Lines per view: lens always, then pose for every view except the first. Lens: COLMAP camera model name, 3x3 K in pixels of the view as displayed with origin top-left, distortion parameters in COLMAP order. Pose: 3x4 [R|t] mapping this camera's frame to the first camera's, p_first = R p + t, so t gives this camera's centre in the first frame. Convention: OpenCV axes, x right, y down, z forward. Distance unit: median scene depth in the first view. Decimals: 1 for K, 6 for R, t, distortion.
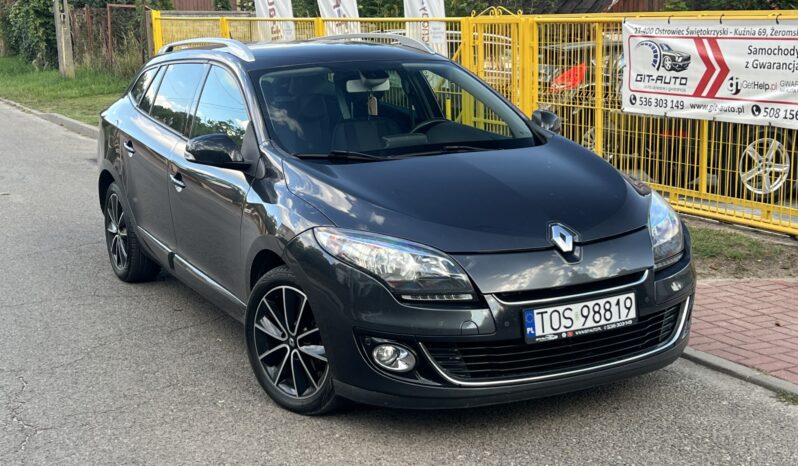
lens RADIAL K [[1126.6, 0, 393.4], [0, 1126.6, 231.7], [0, 0, 1]] dist [0.214804, -0.726818]
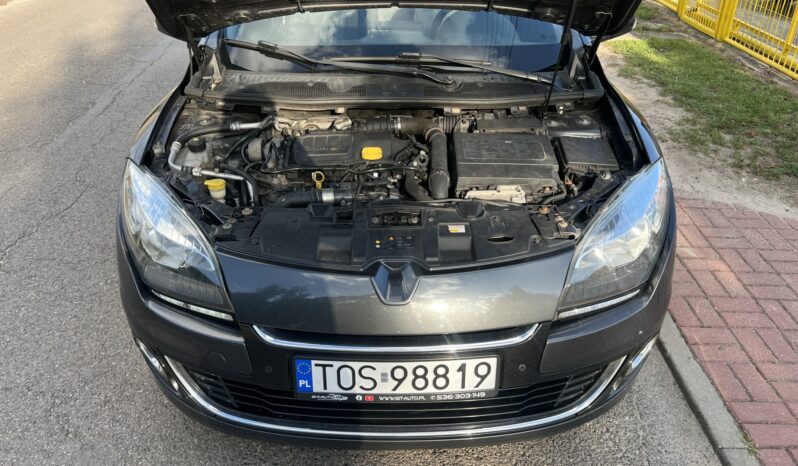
lens RADIAL K [[620.6, 0, 399.0], [0, 620.6, 233.0], [0, 0, 1]] dist [0.078606, -0.120659]
pose [[0.889156, 0.254106, -0.380567, 0.284255], [-0.108404, 0.924945, 0.364315, -0.138280], [0.444579, -0.282678, 0.849966, 0.702344]]
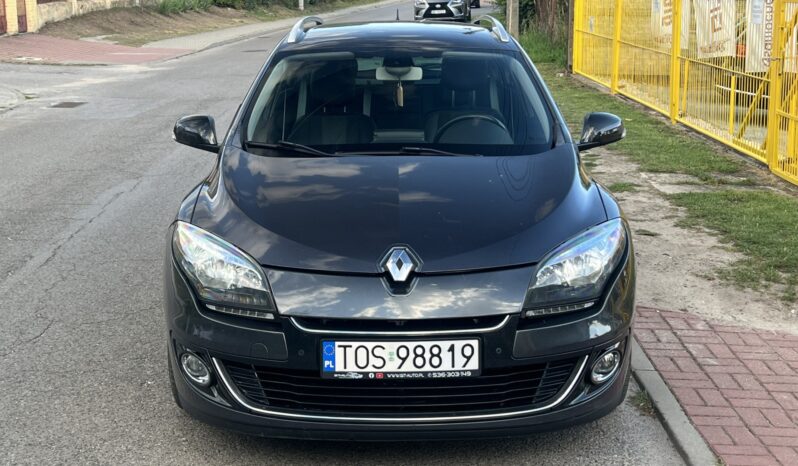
lens RADIAL K [[1124.6, 0, 399.0], [0, 1124.6, 233.0], [0, 0, 1]] dist [0.226455, -0.758577]
pose [[0.887909, 0.116325, -0.445069, 0.531690], [-0.102764, 0.993207, 0.054575, -0.065927], [0.448394, -0.002720, 0.893832, 0.227895]]
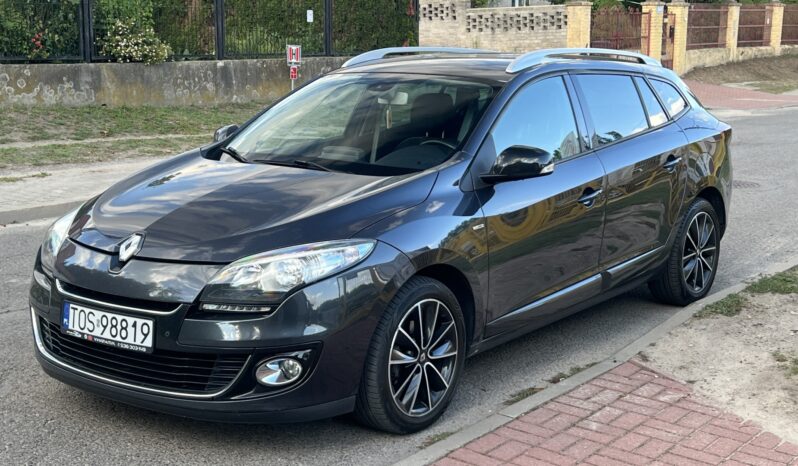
lens RADIAL K [[1126.6, 0, 393.4], [0, 1126.6, 231.7], [0, 0, 1]] dist [0.214804, -0.726818]
pose [[0.429586, 0.179722, -0.884961, 1.136595], [-0.186903, 0.976470, 0.107579, -0.159854], [0.883472, 0.119187, 0.453069, 0.751269]]
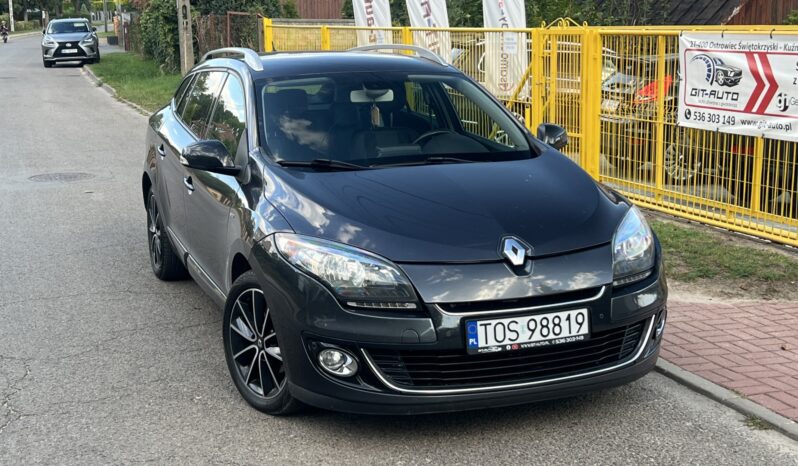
lens RADIAL K [[1126.6, 0, 393.4], [0, 1126.6, 231.7], [0, 0, 1]] dist [0.214804, -0.726818]
pose [[0.992100, 0.032336, -0.121212, 0.164044], [-0.033088, 0.999444, -0.004198, -0.004179], [0.121009, 0.008176, 0.992618, -0.013335]]
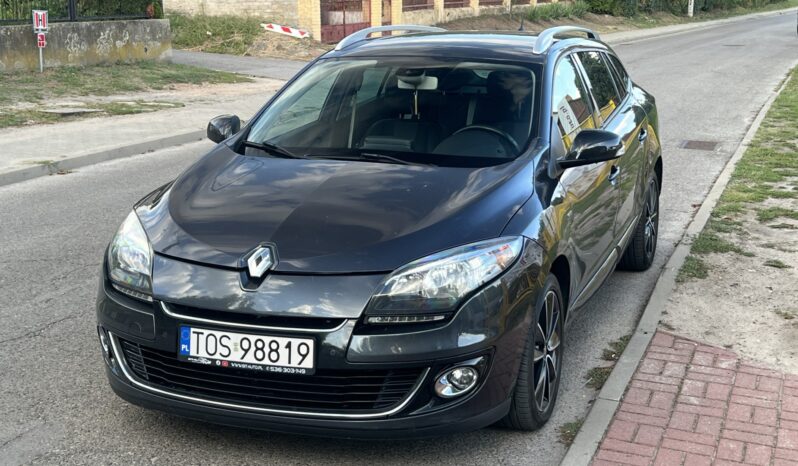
lens RADIAL K [[1124.6, 0, 399.0], [0, 1124.6, 233.0], [0, 0, 1]] dist [0.226455, -0.758577]
pose [[0.672924, 0.175273, -0.718646, 0.878584], [-0.155542, 0.983329, 0.094182, -0.120920], [0.723174, 0.048402, 0.688968, 0.452740]]
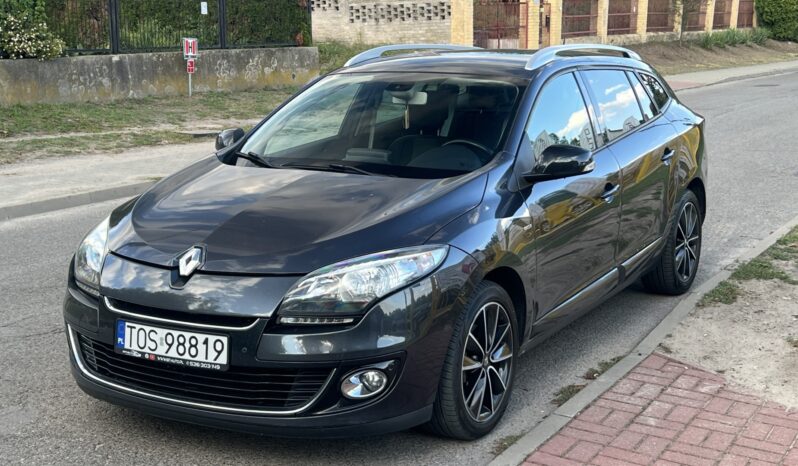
lens RADIAL K [[1126.6, 0, 393.4], [0, 1126.6, 231.7], [0, 0, 1]] dist [0.214804, -0.726818]
pose [[0.539520, 0.172233, -0.824168, 1.031959], [-0.168058, 0.981186, 0.095031, -0.139708], [0.825030, 0.087237, 0.558315, 0.605002]]
